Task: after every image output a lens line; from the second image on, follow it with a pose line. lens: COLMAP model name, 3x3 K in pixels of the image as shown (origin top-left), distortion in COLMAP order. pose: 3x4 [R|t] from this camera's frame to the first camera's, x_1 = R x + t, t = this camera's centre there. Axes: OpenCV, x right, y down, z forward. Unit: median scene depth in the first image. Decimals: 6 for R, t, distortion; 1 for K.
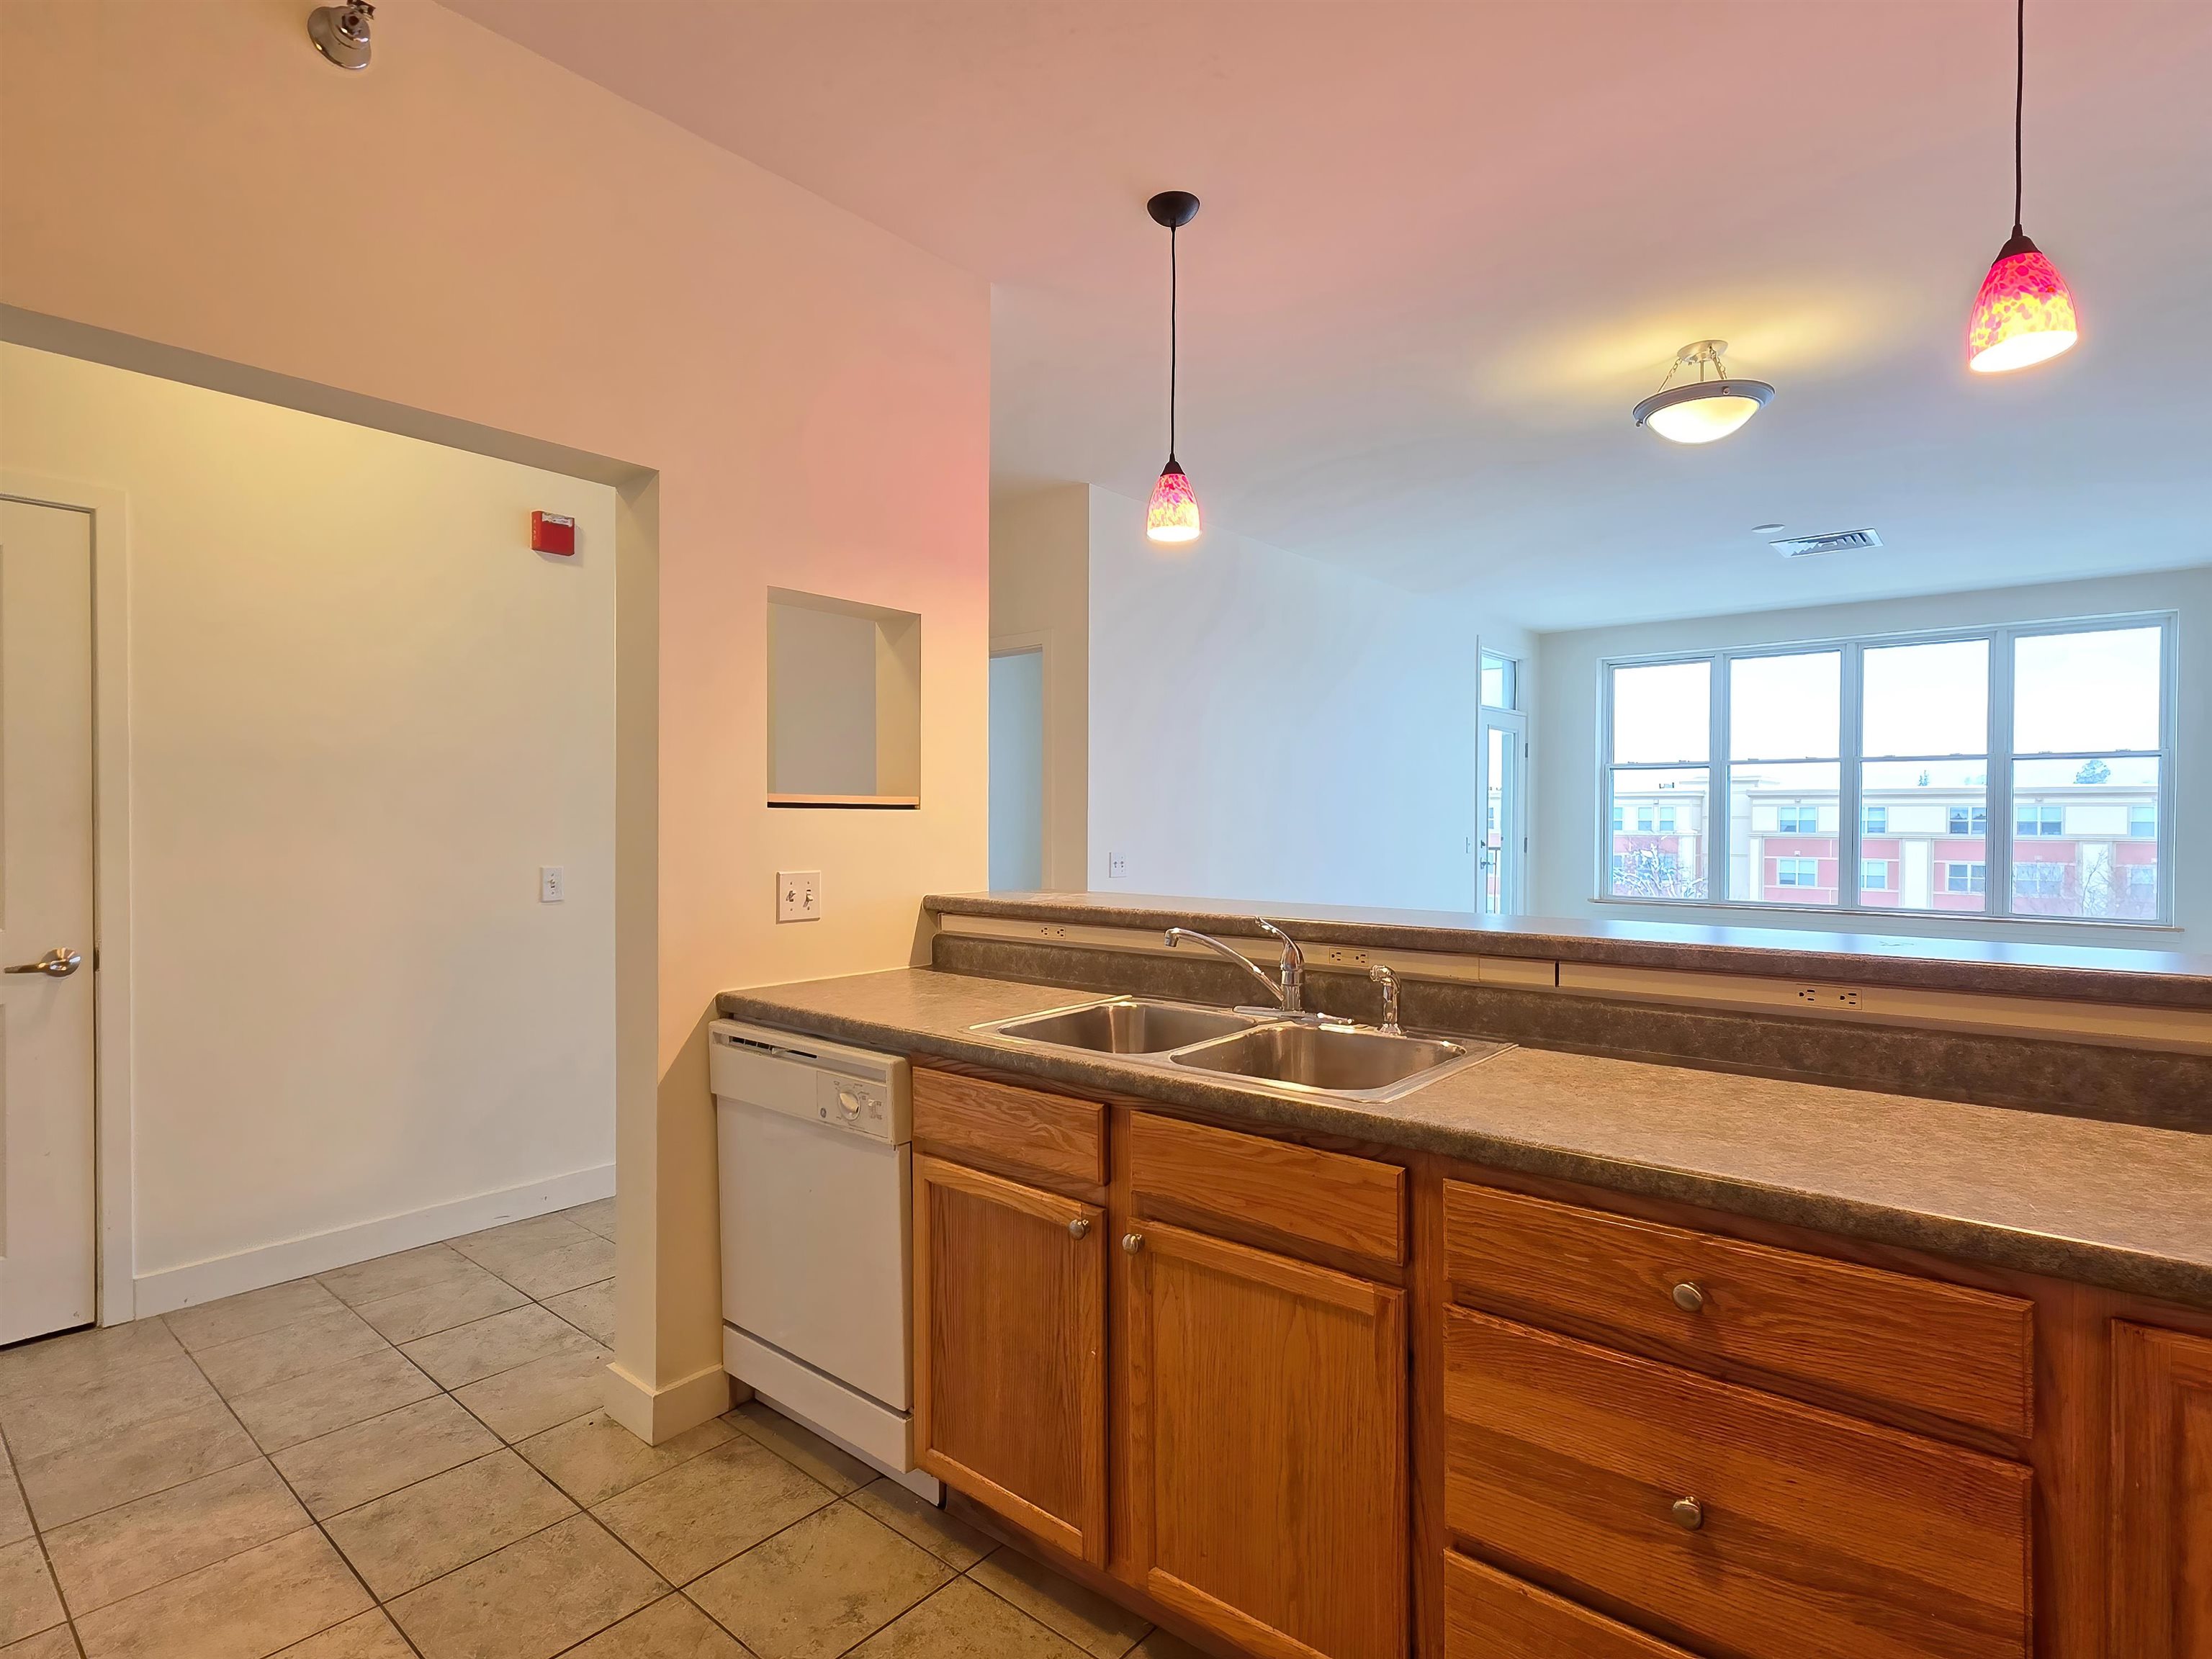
lens RADIAL K [[1119.5, 0, 1114.6], [0, 1119.5, 832.8], [0, 0, 1]] dist [0.002618, 0.000068]
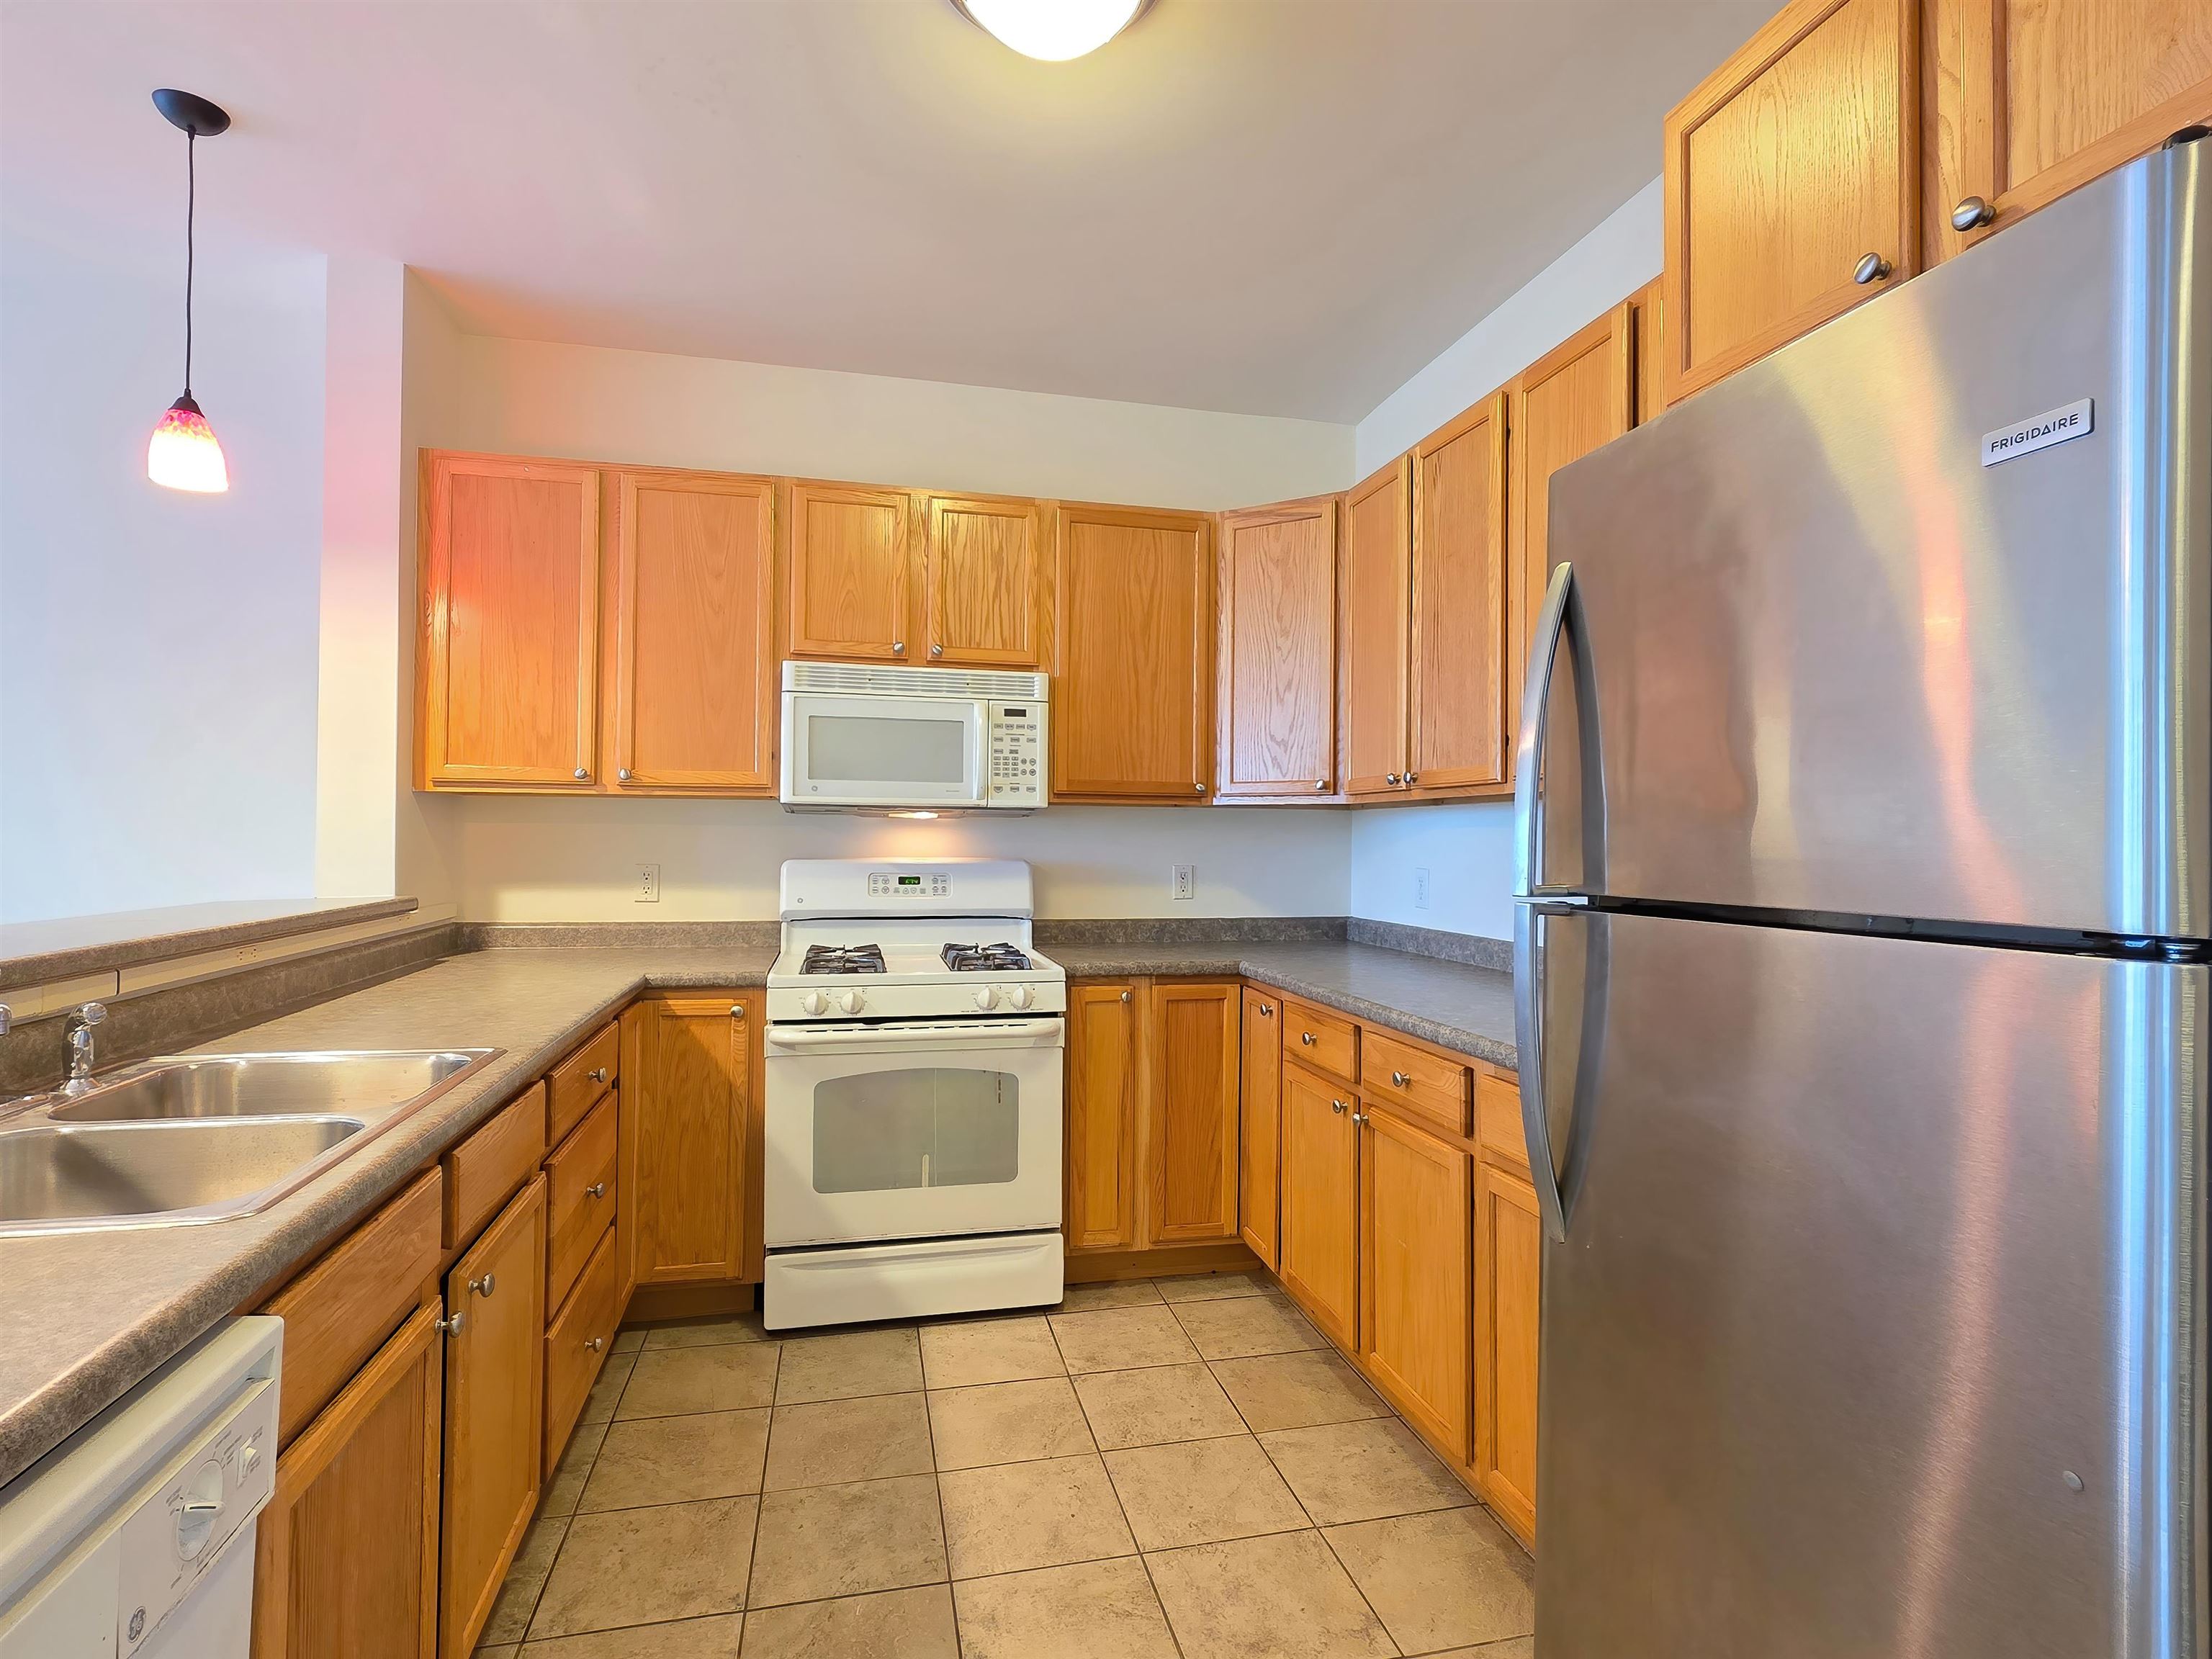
lens RADIAL K [[1119.5, 0, 1109.8], [0, 1119.5, 829.8], [0, 0, 1]] dist [0.002618, 0.000068]
pose [[-0.798504, -0.004690, 0.601972, -0.736718], [-0.001941, 0.999985, 0.005217, -0.005883], [-0.601987, 0.002998, -0.798500, 1.119677]]
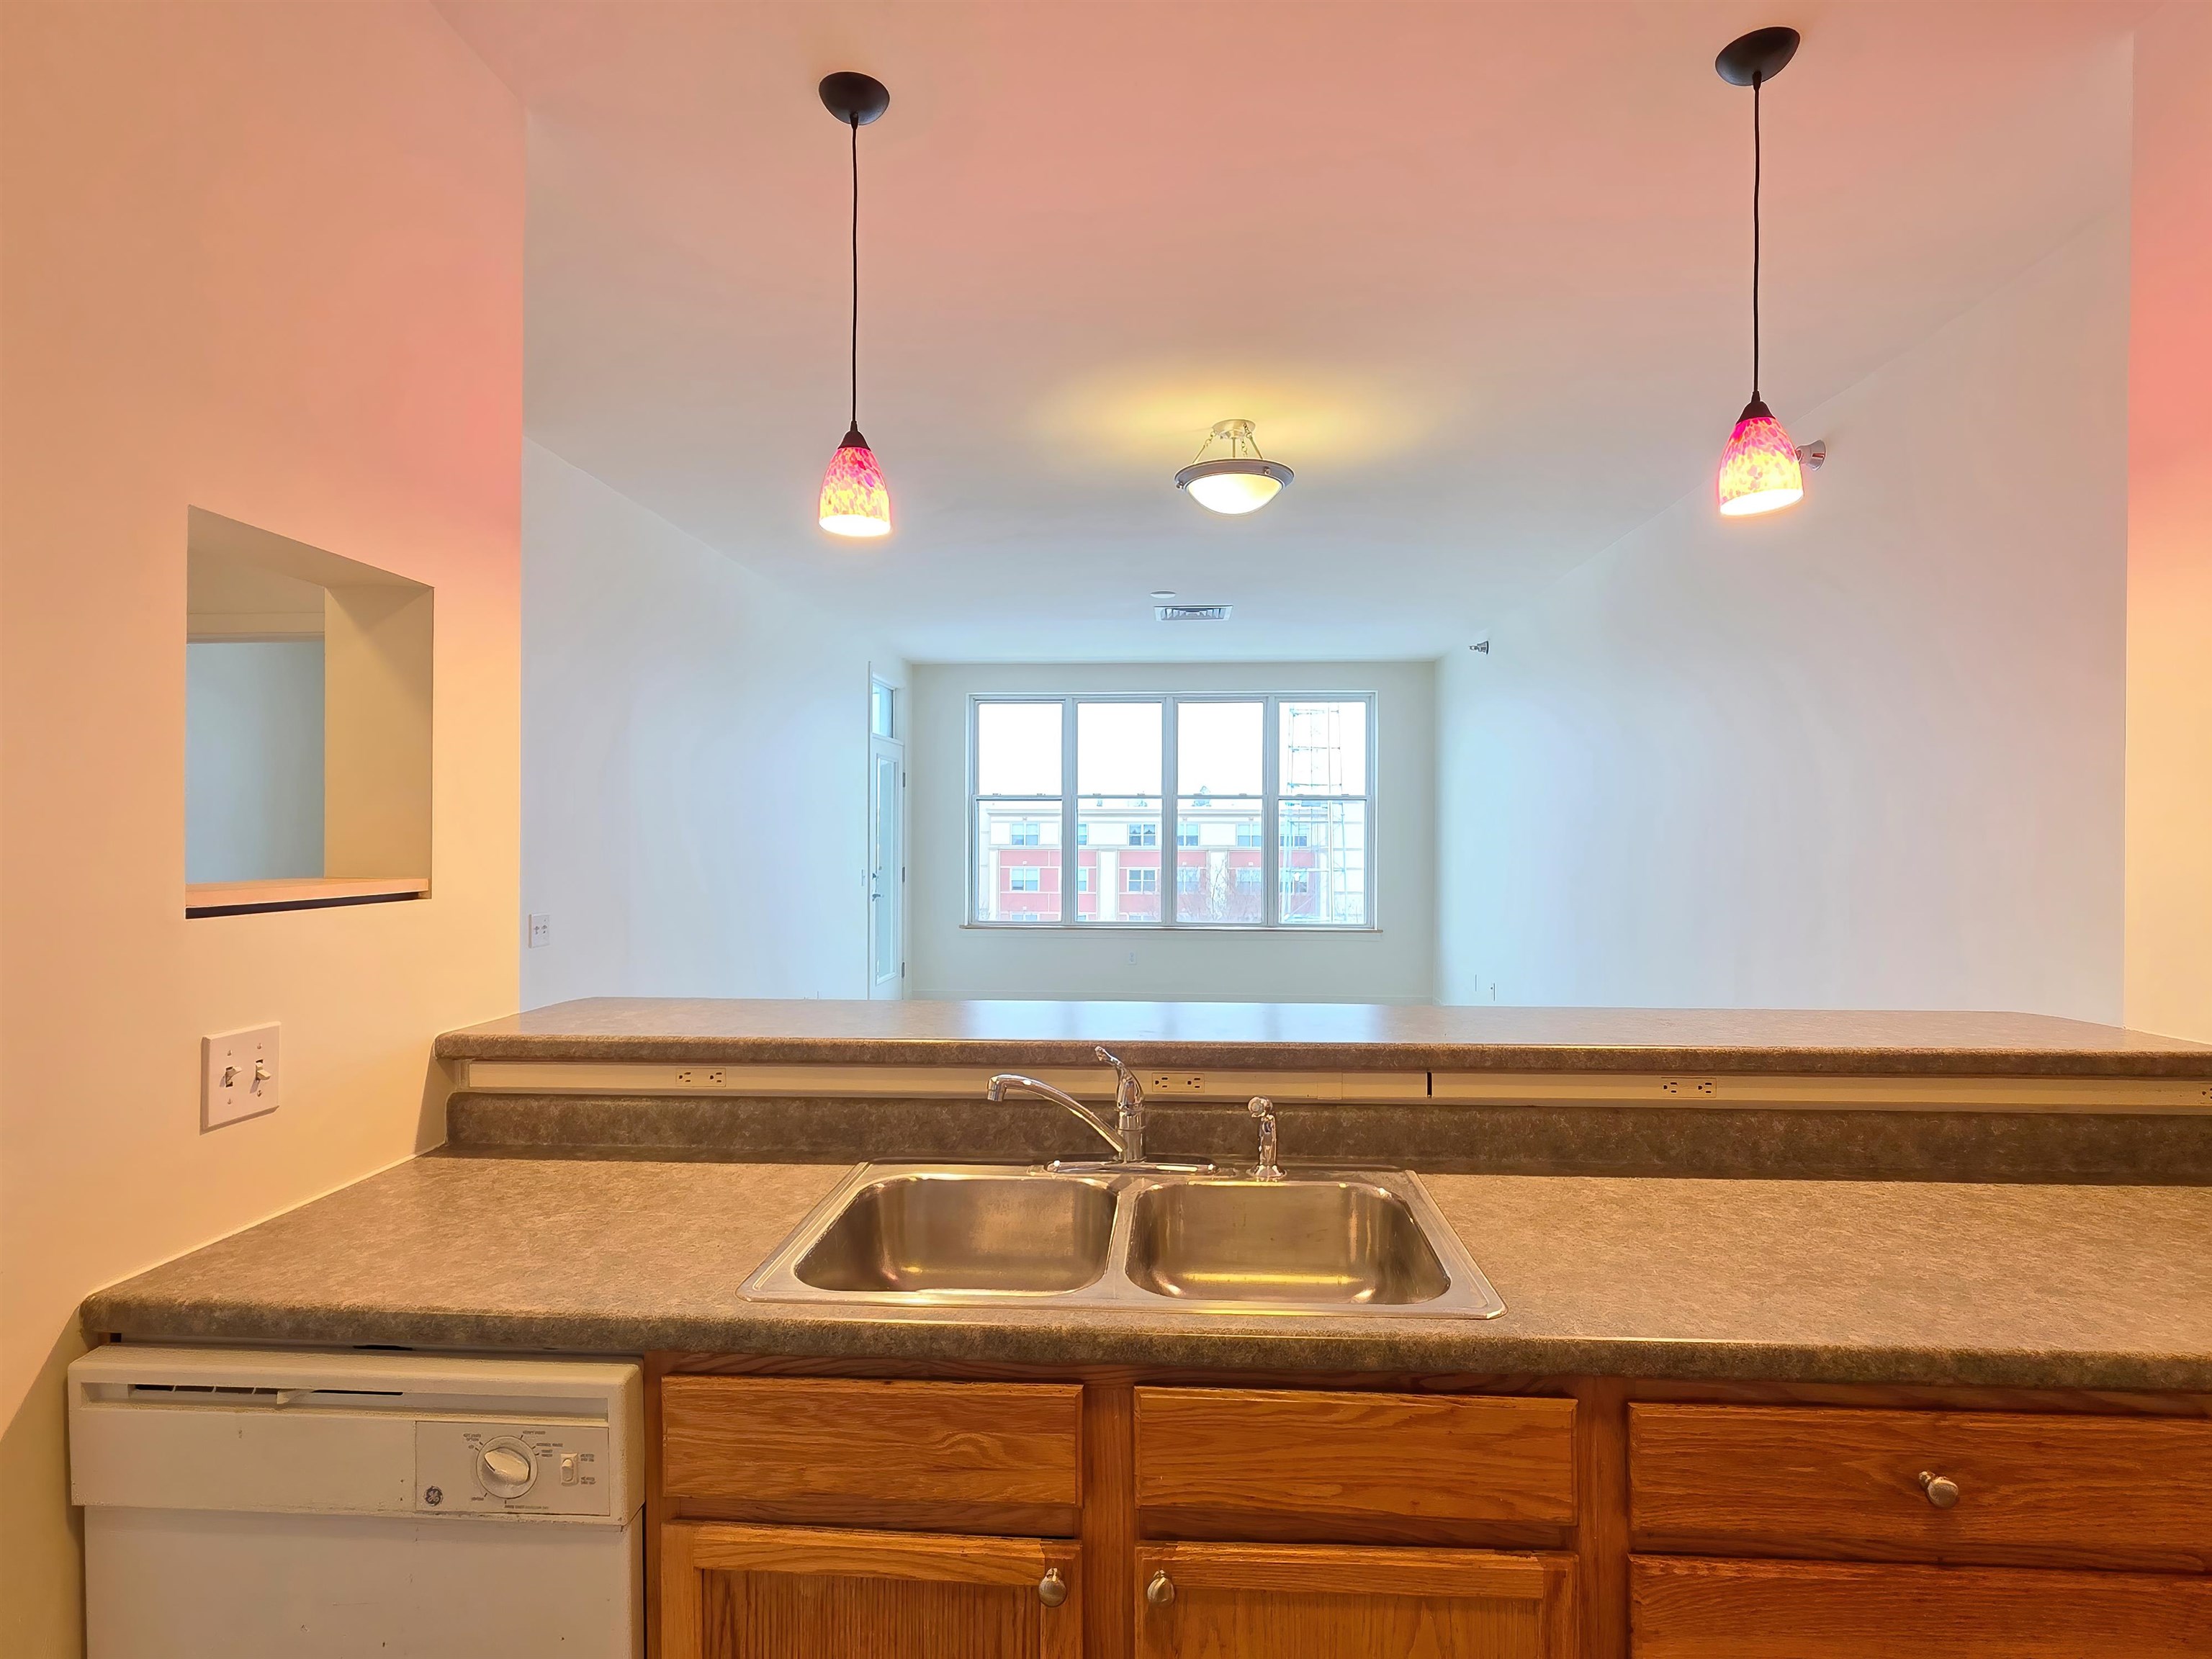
lens RADIAL K [[1119.5, 0, 1107.9], [0, 1119.5, 834.3], [0, 0, 1]] dist [0.002618, 0.000068]
pose [[0.808310, -0.001563, 0.588755, -0.321501], [0.007890, 0.999935, -0.008178, -0.066129], [-0.588704, 0.011256, 0.808270, 0.368742]]
